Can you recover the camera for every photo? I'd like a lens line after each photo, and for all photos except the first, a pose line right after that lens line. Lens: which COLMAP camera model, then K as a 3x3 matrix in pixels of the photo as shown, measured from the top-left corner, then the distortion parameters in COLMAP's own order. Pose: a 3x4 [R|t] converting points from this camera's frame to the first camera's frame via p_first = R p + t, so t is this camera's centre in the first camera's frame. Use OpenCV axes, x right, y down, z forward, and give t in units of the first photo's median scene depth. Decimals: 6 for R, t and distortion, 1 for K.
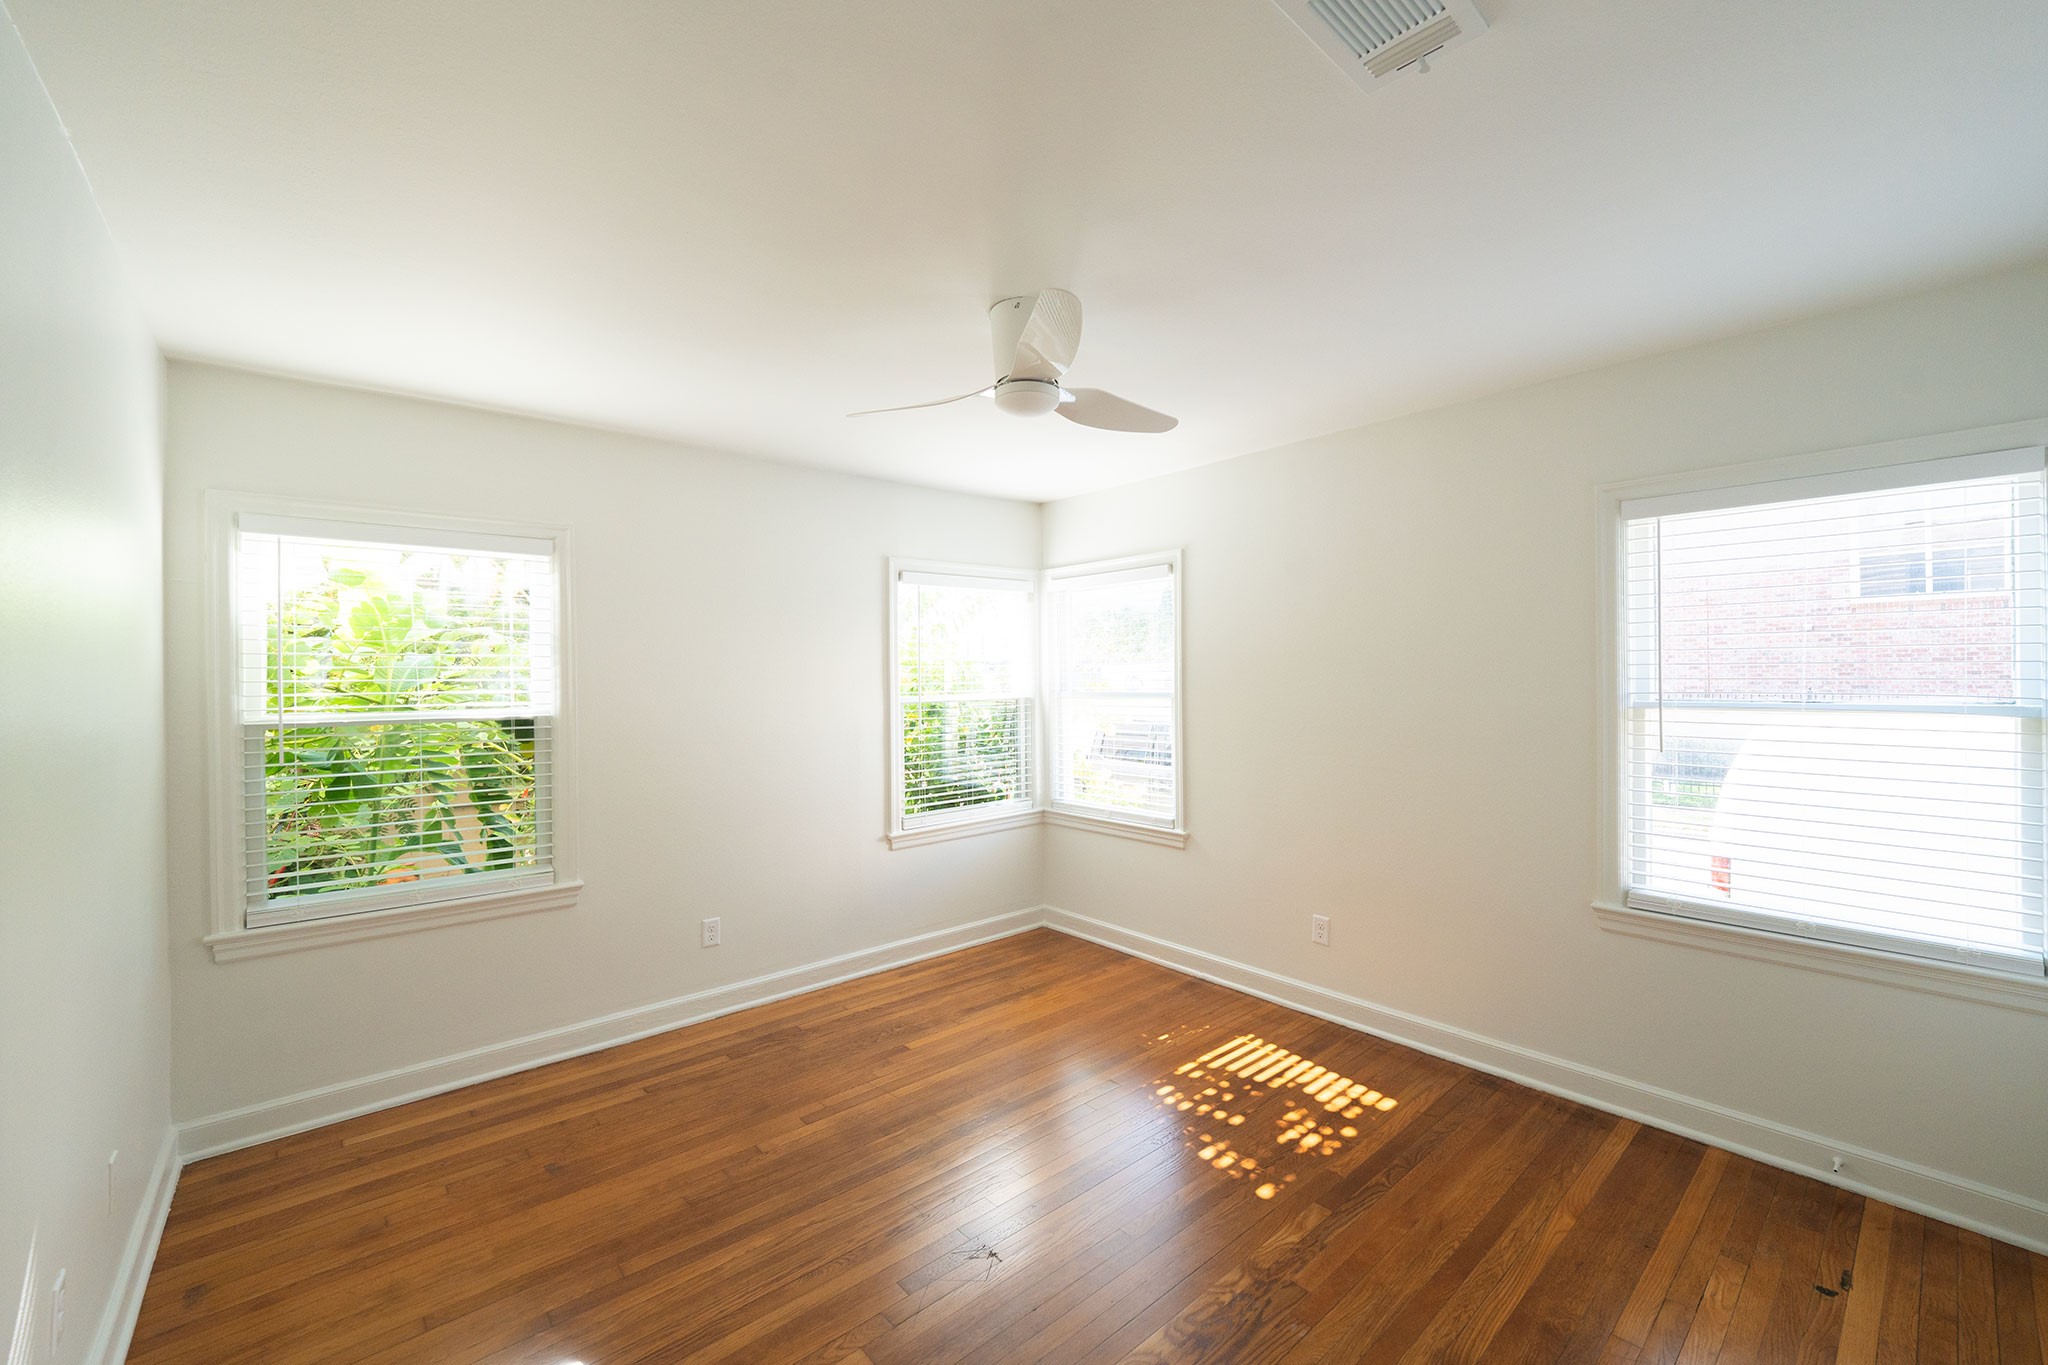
lens RADIAL K [[873.2, 0, 1024.0], [0, 873.2, 682.5], [0, 0, 1]] dist [-0.000521, -0.000128]
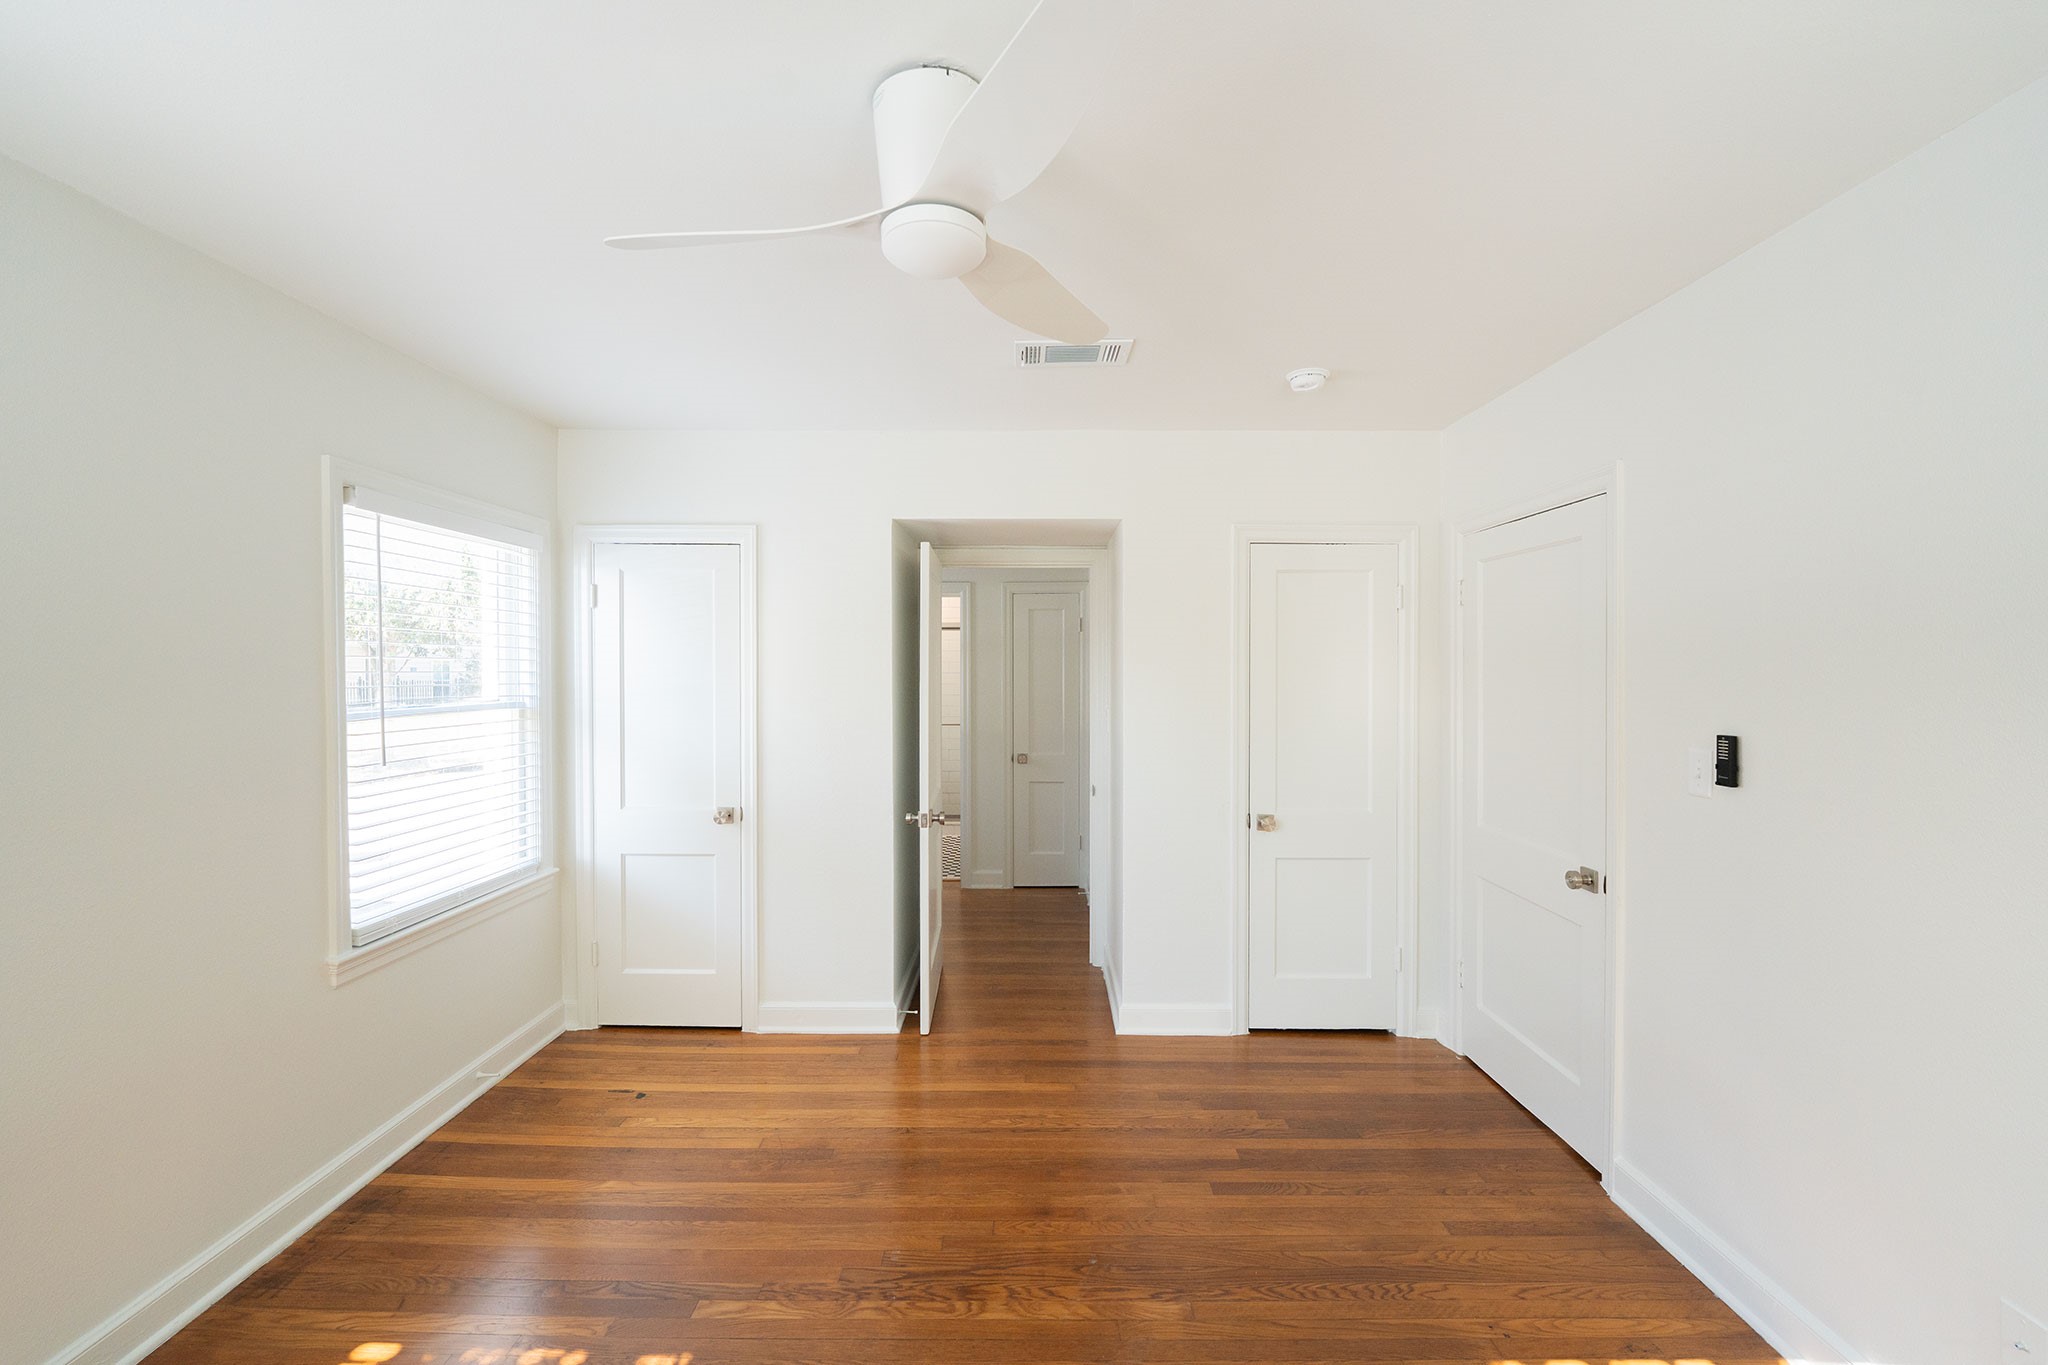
lens RADIAL K [[827.2, 0, 1024.0], [0, 827.2, 682.5], [0, 0, 1]] dist [-0.000158, -0.000005]
pose [[-0.751136, -0.002663, 0.660142, -0.422499], [0.012079, 0.999769, 0.017777, -0.018778], [-0.660036, 0.021327, -0.750931, 1.363038]]
